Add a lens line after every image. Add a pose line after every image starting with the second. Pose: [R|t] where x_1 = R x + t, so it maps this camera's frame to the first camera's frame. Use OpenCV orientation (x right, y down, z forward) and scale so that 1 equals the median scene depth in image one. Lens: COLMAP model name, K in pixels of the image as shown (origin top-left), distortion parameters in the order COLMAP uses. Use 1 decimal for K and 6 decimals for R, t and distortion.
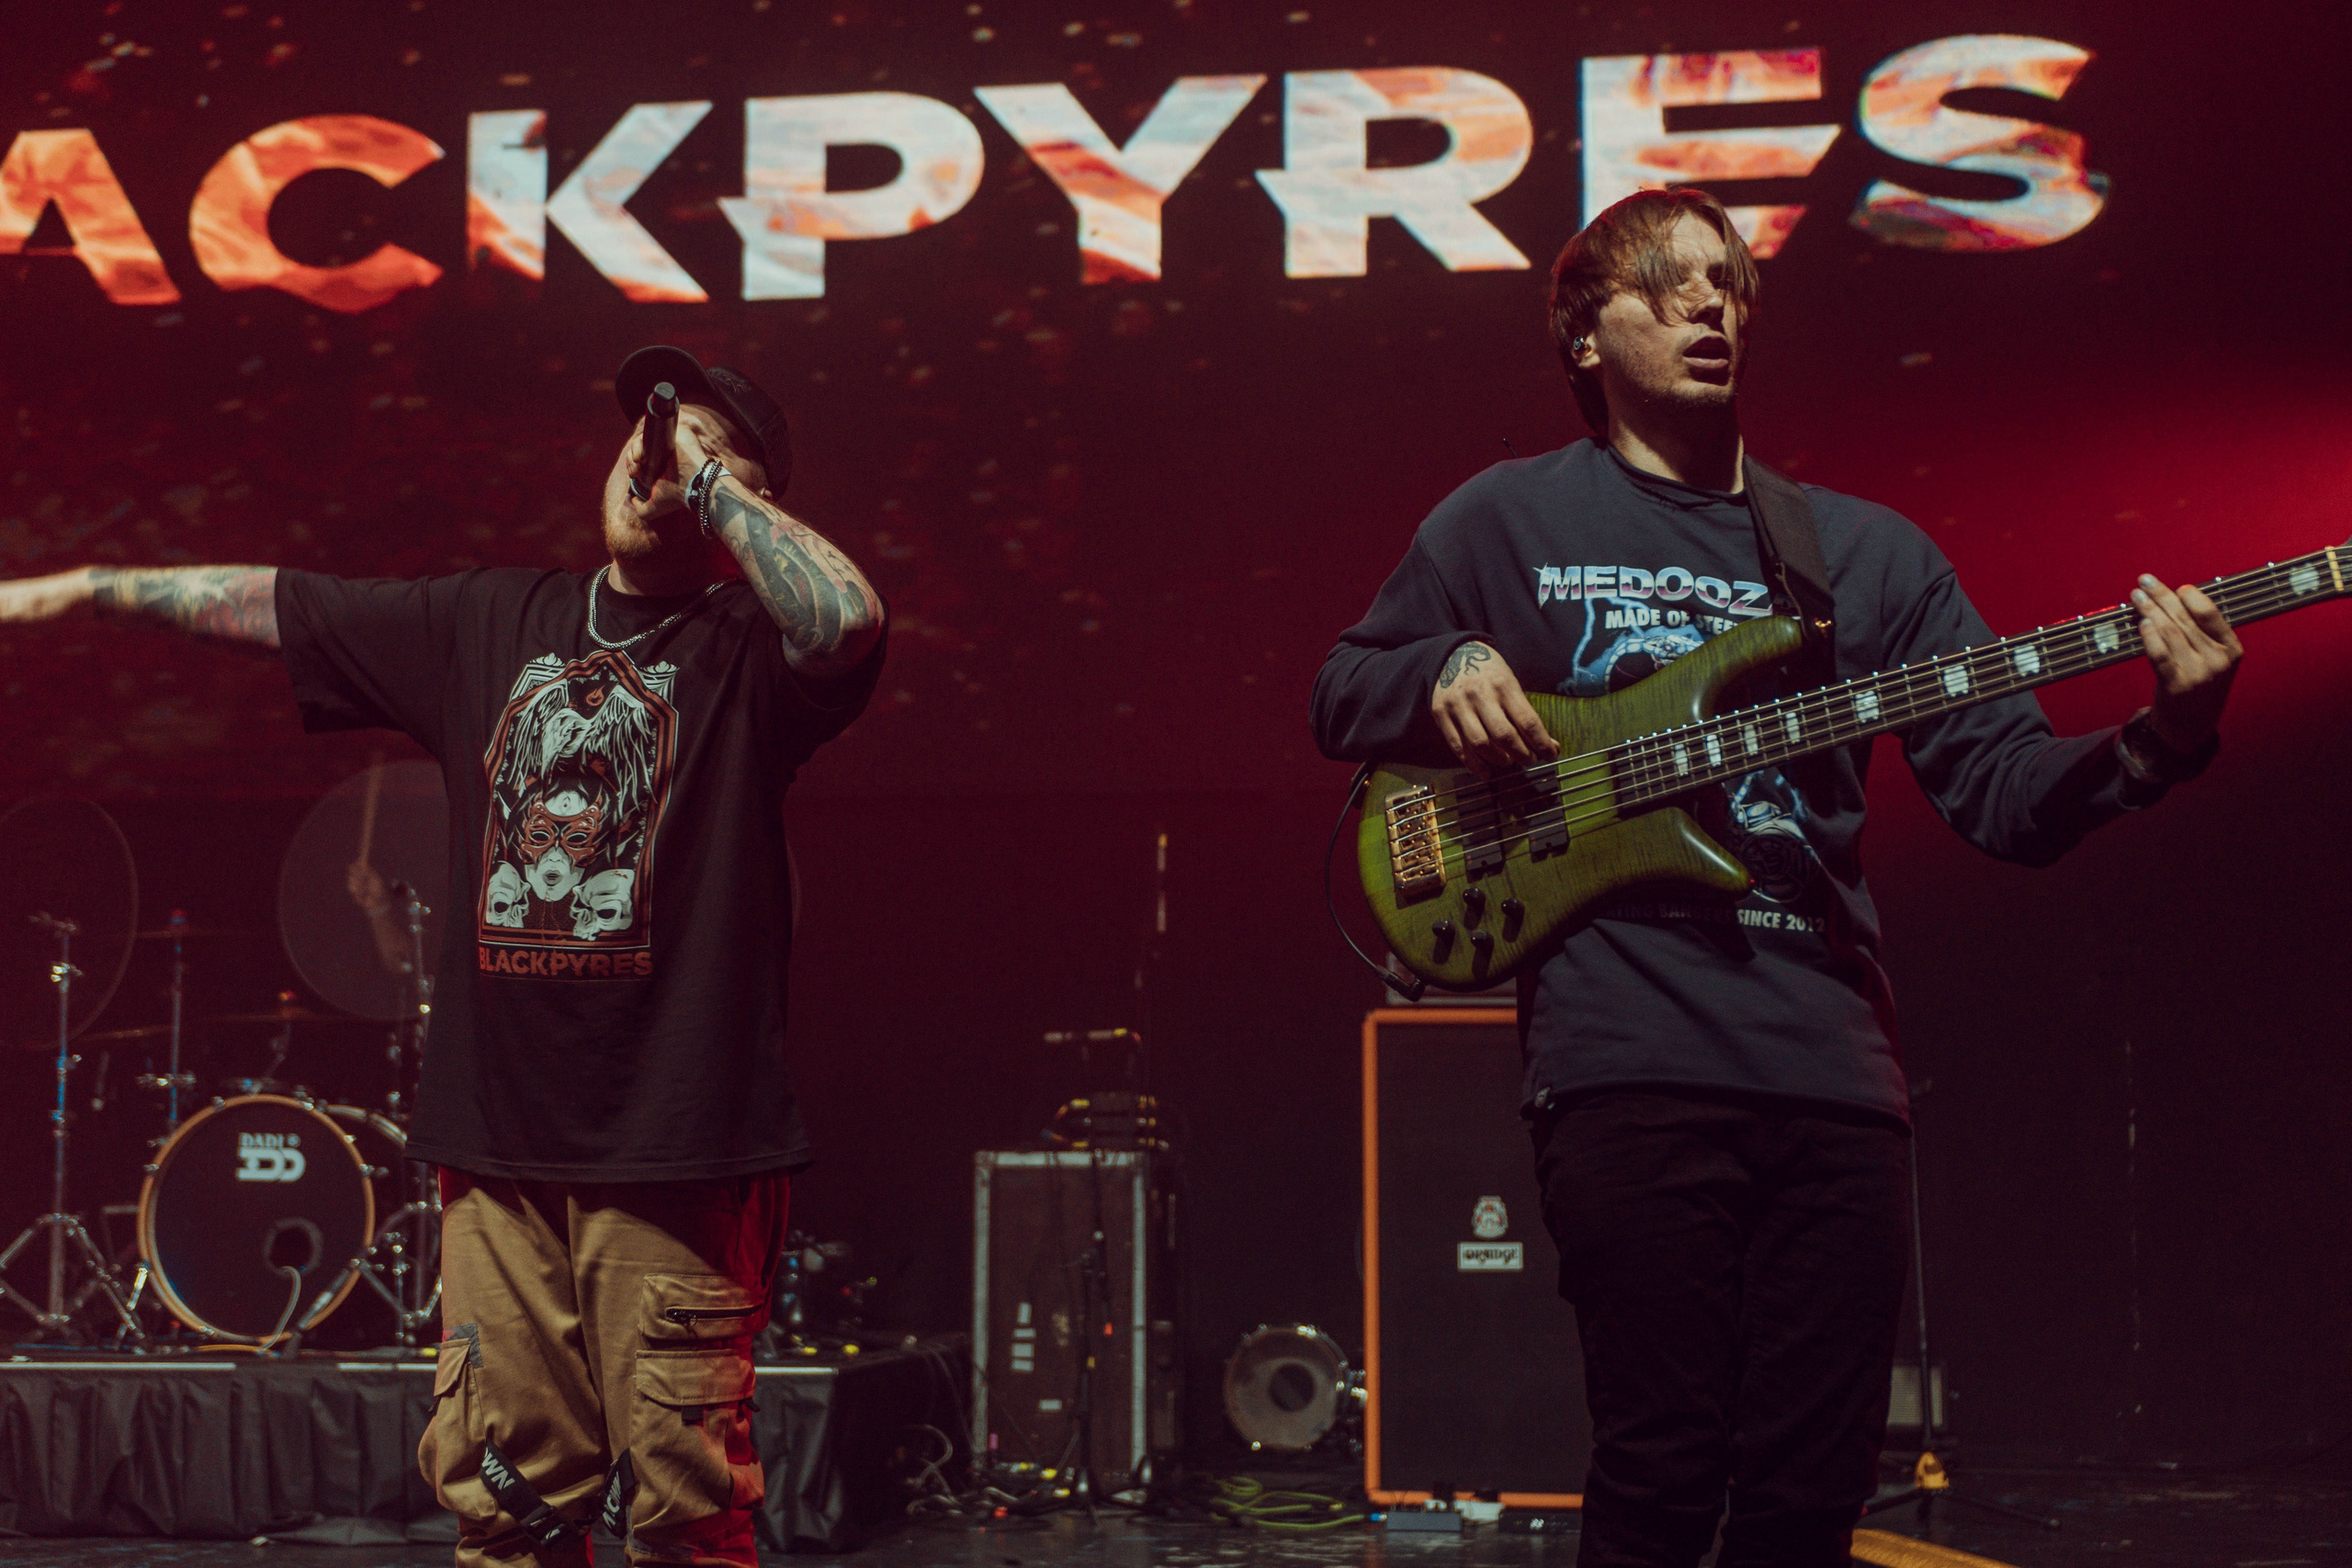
lens RADIAL K [[3413.6, 0, 1176.0], [0, 3413.6, 784.0], [0, 0, 1]] dist [-0.028331, 0.068906]
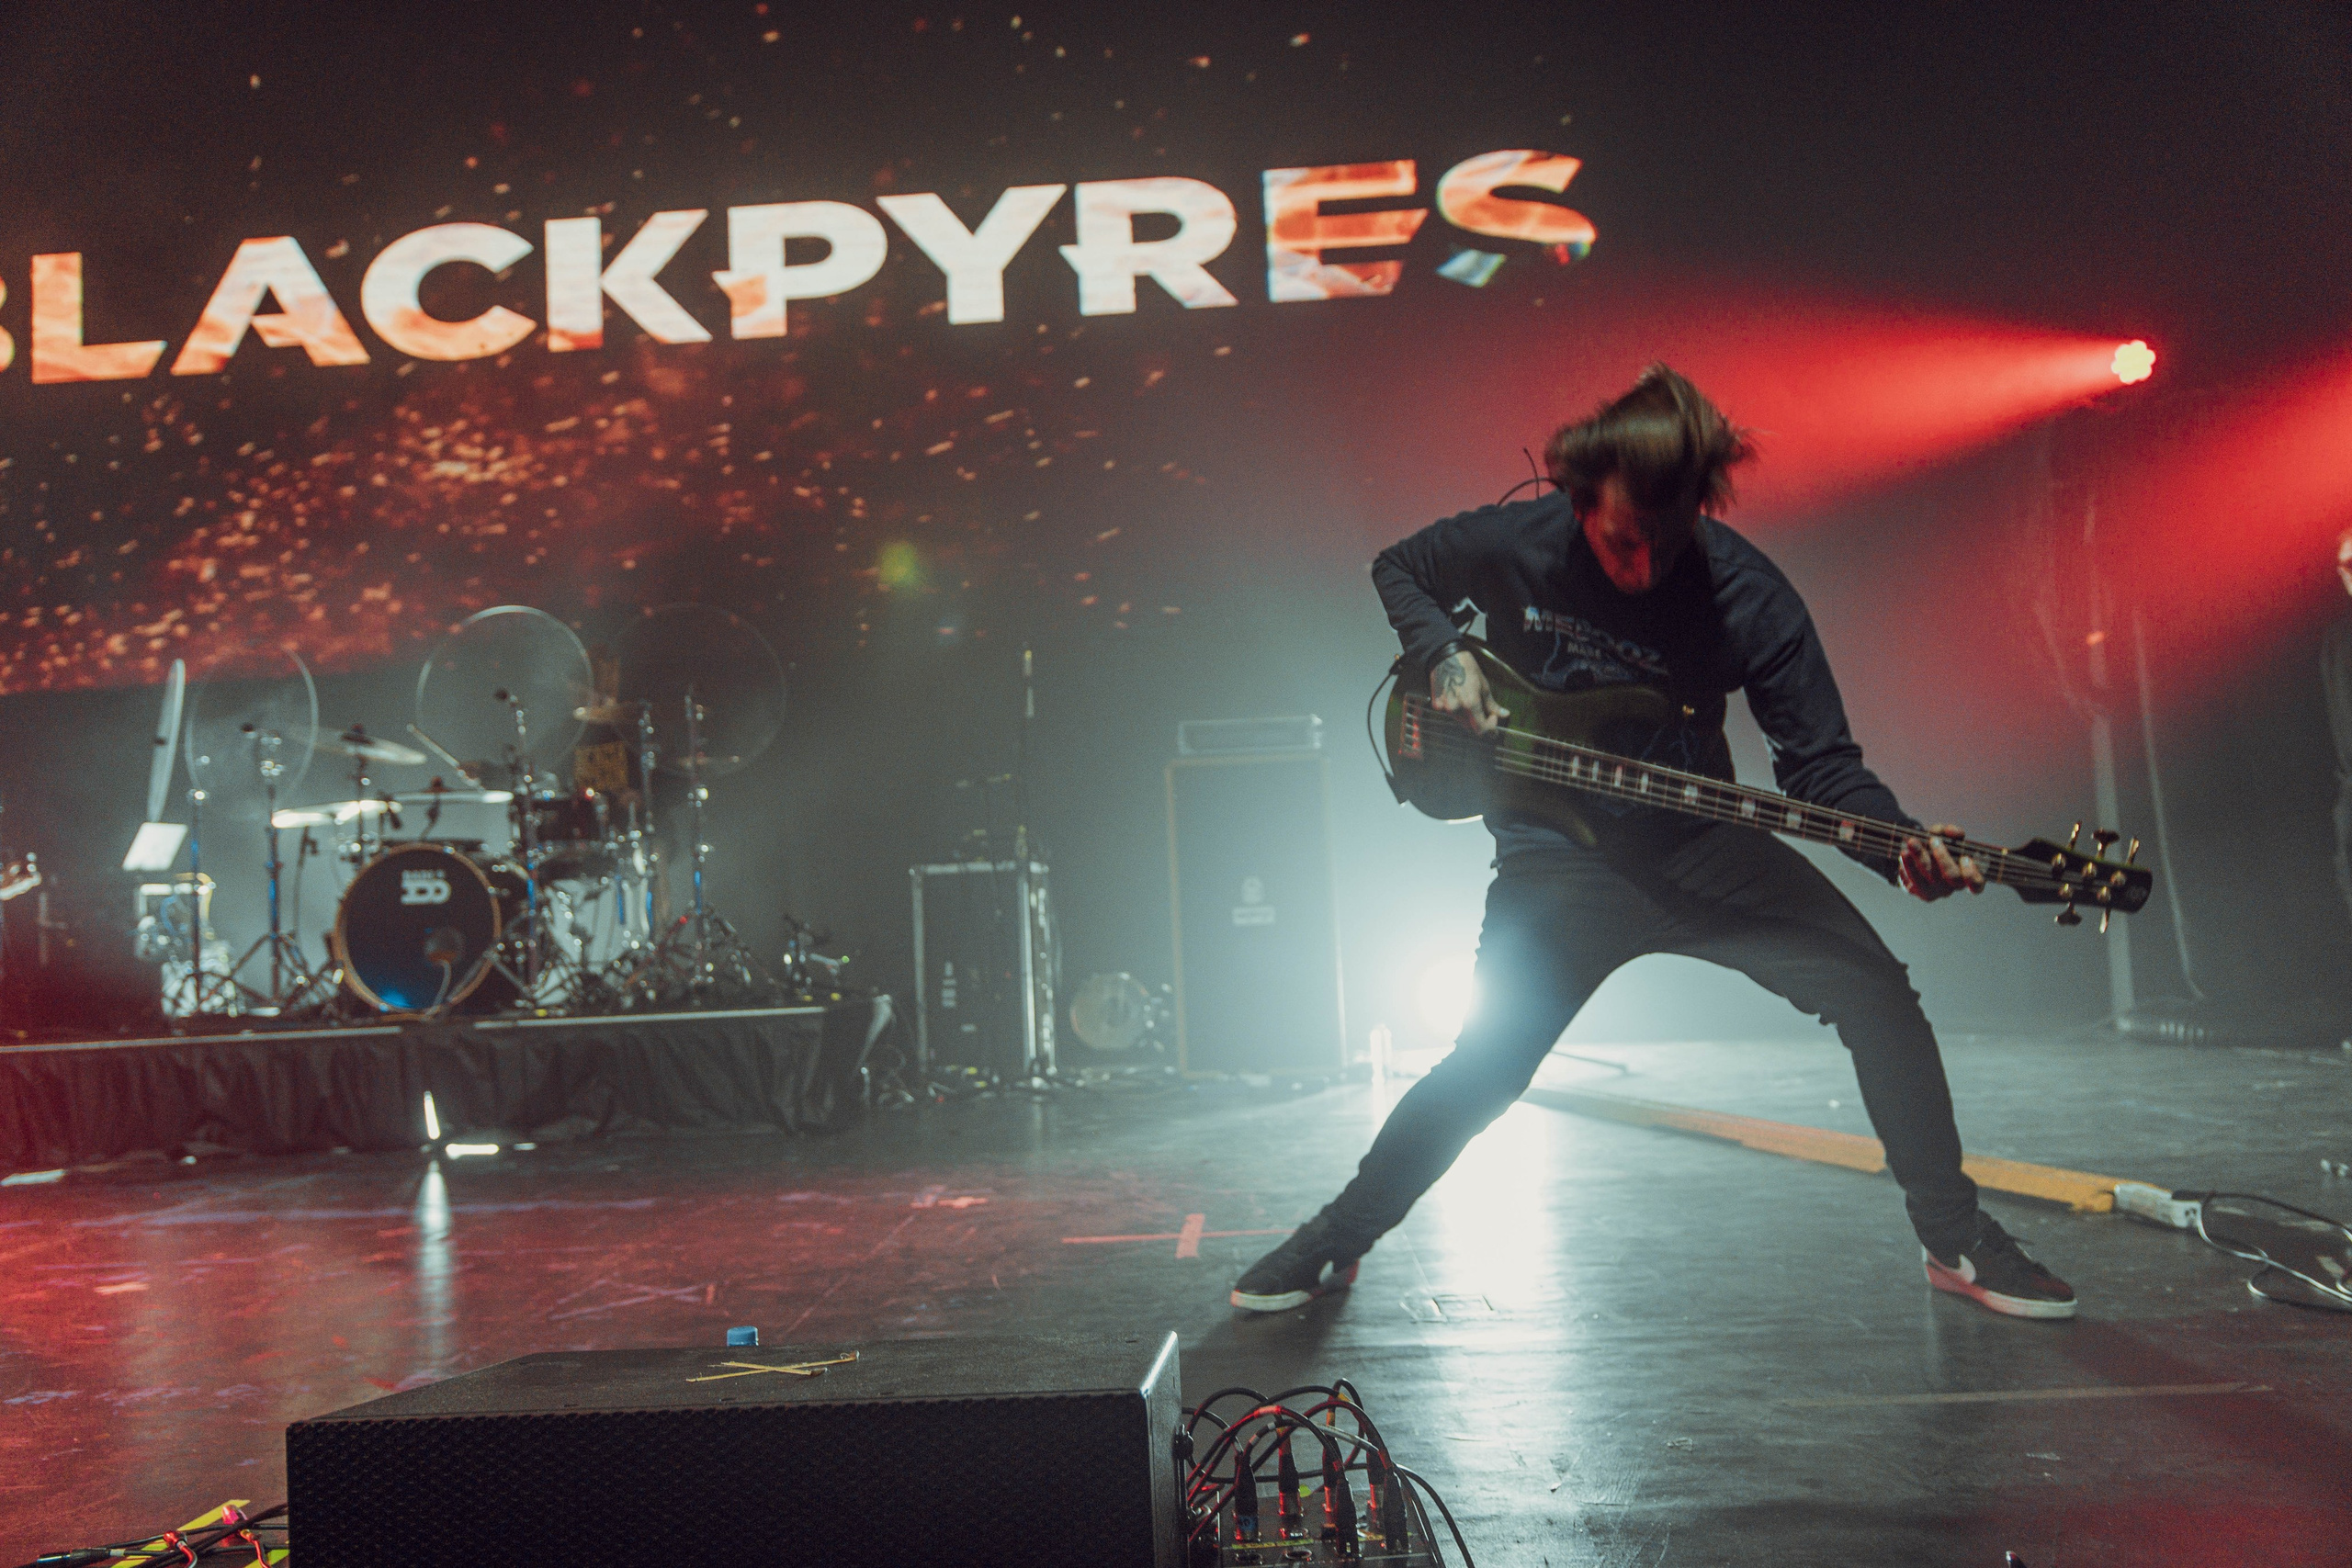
lens RADIAL K [[1812.5, 0, 1176.0], [0, 1812.5, 784.0], [0, 0, 1]] dist [-0.001826, -0.004317]
pose [[0.994295, -0.041105, 0.098428, -0.016493], [0.036981, 0.998375, 0.043367, 0.033957], [-0.100051, -0.039479, 0.994199, 0.154769]]
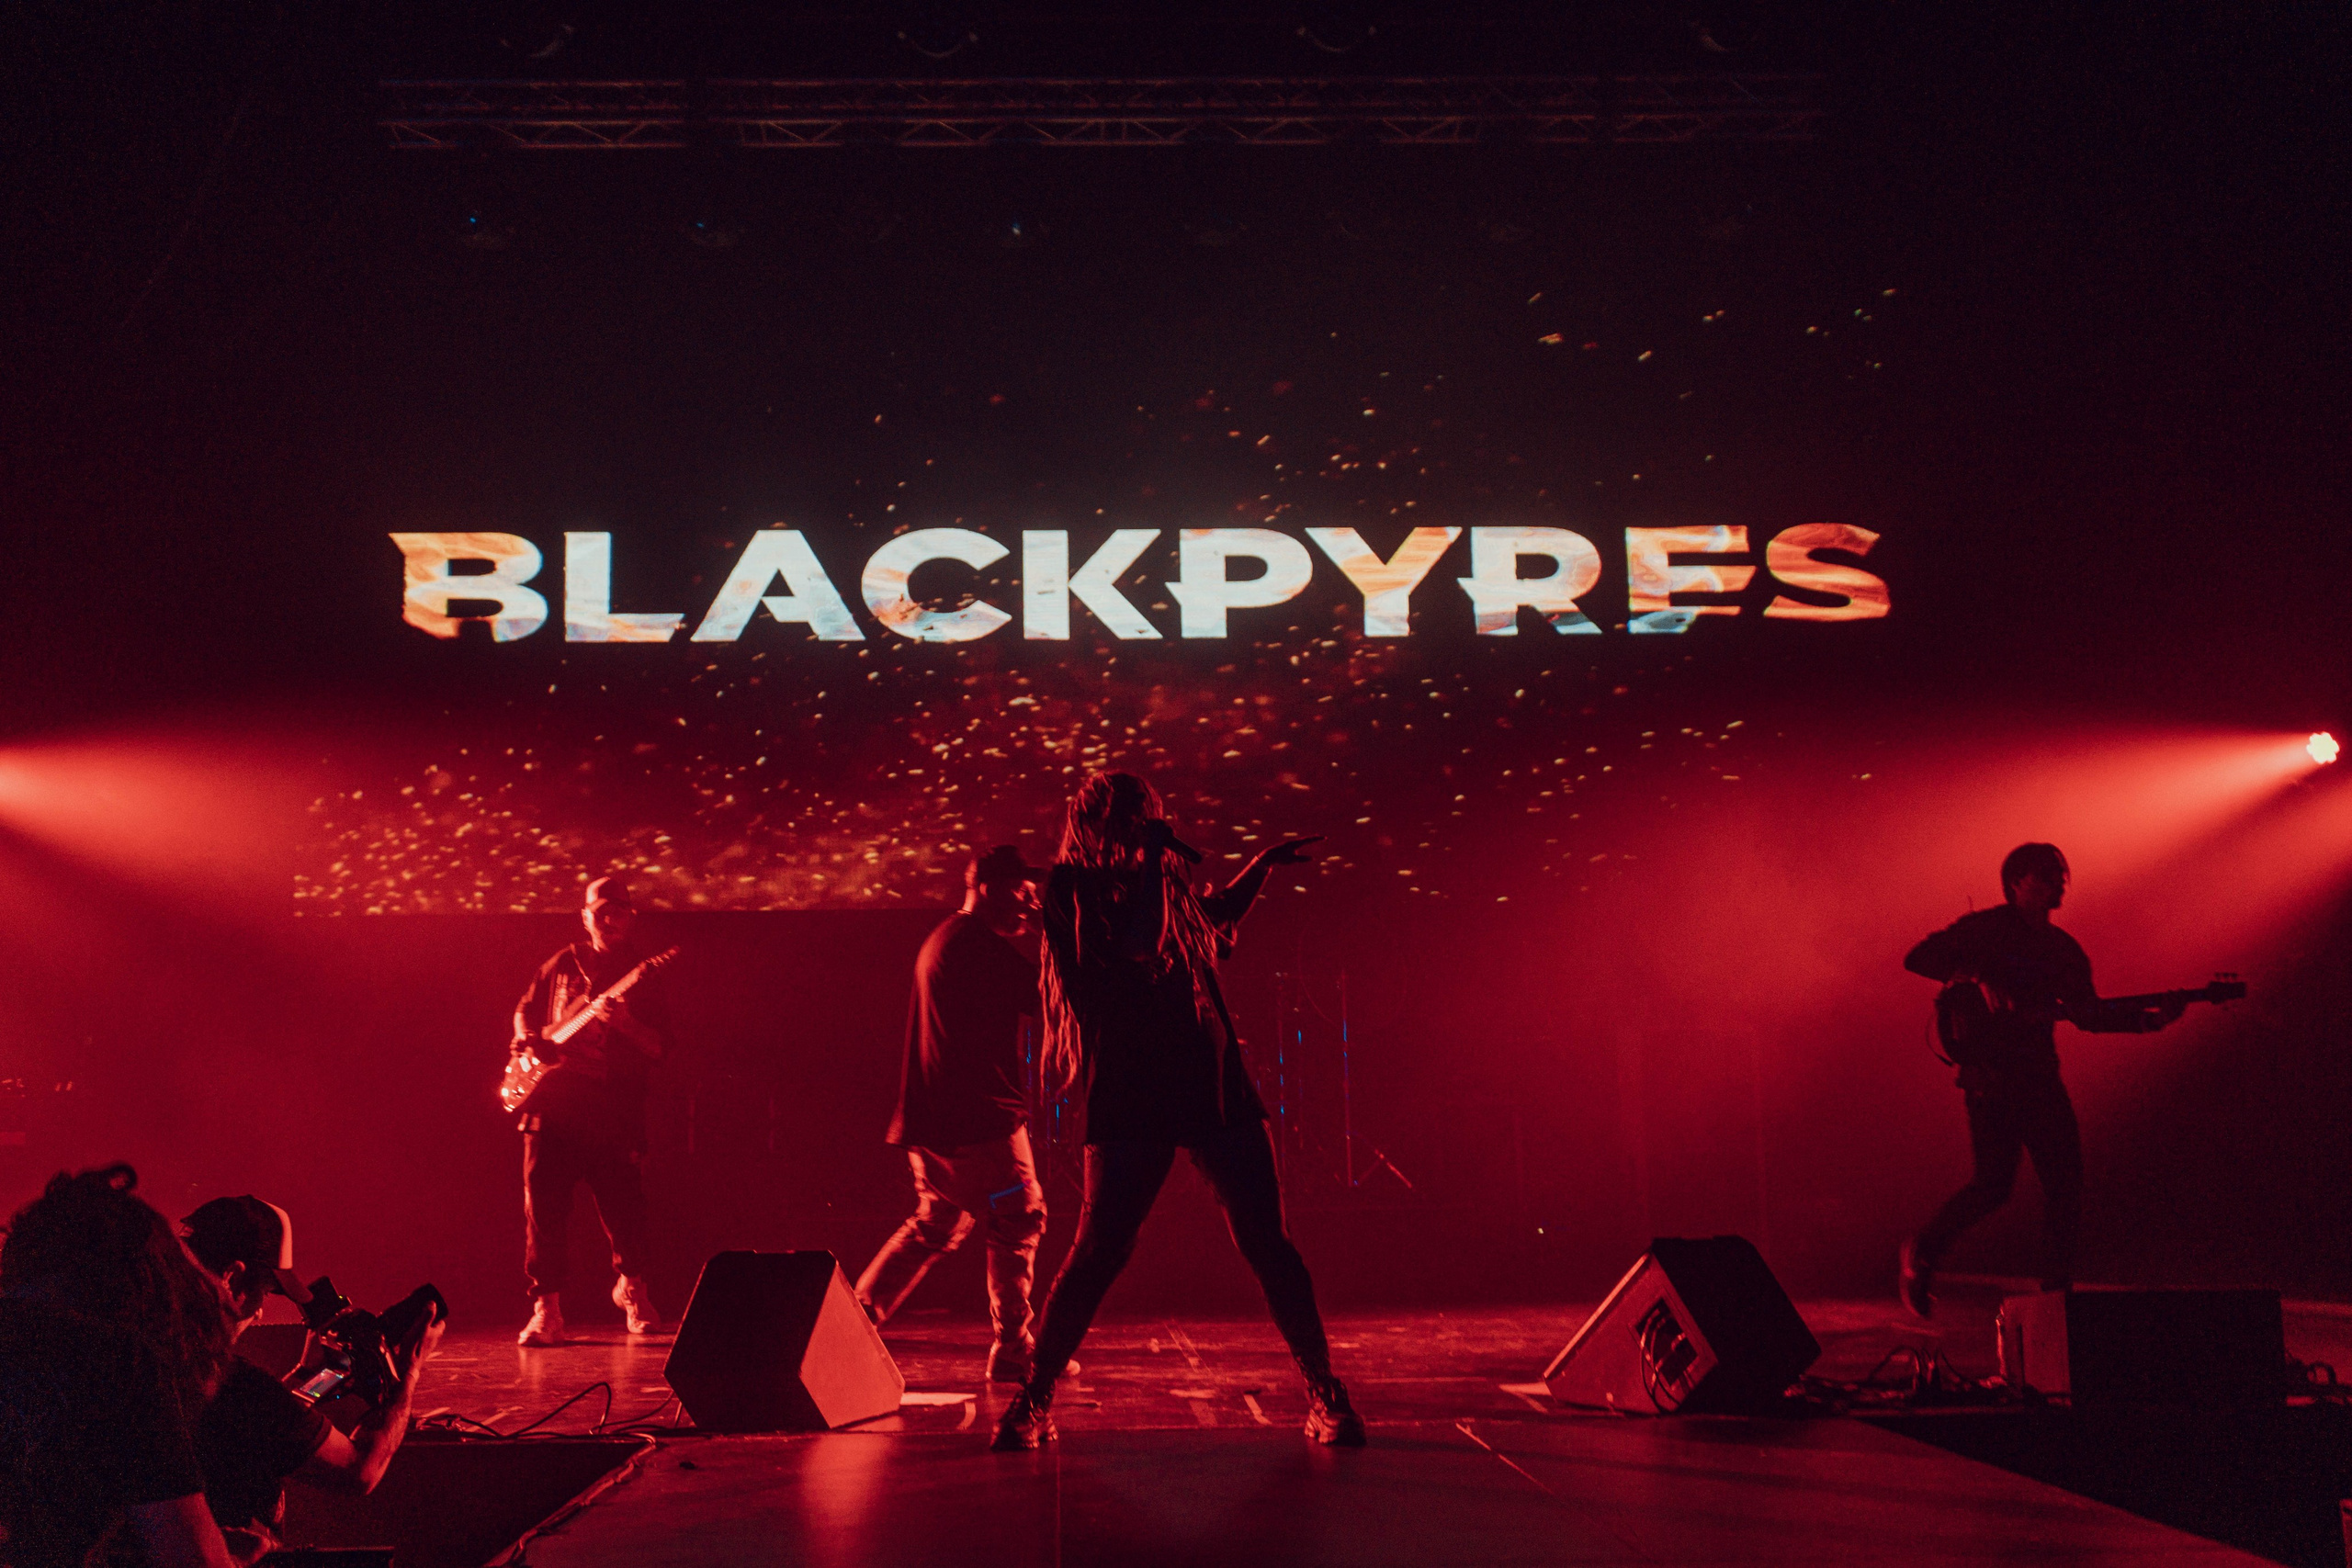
lens RADIAL K [[2367.1, 0, 1176.0], [0, 2367.1, 784.0], [0, 0, 1]] dist [-0.002485, -0.013976]
pose [[0.980203, 0.009729, 0.197755, -0.395180], [-0.004543, 0.999634, -0.026660, -0.029945], [-0.197942, 0.025234, 0.979889, -0.260589]]
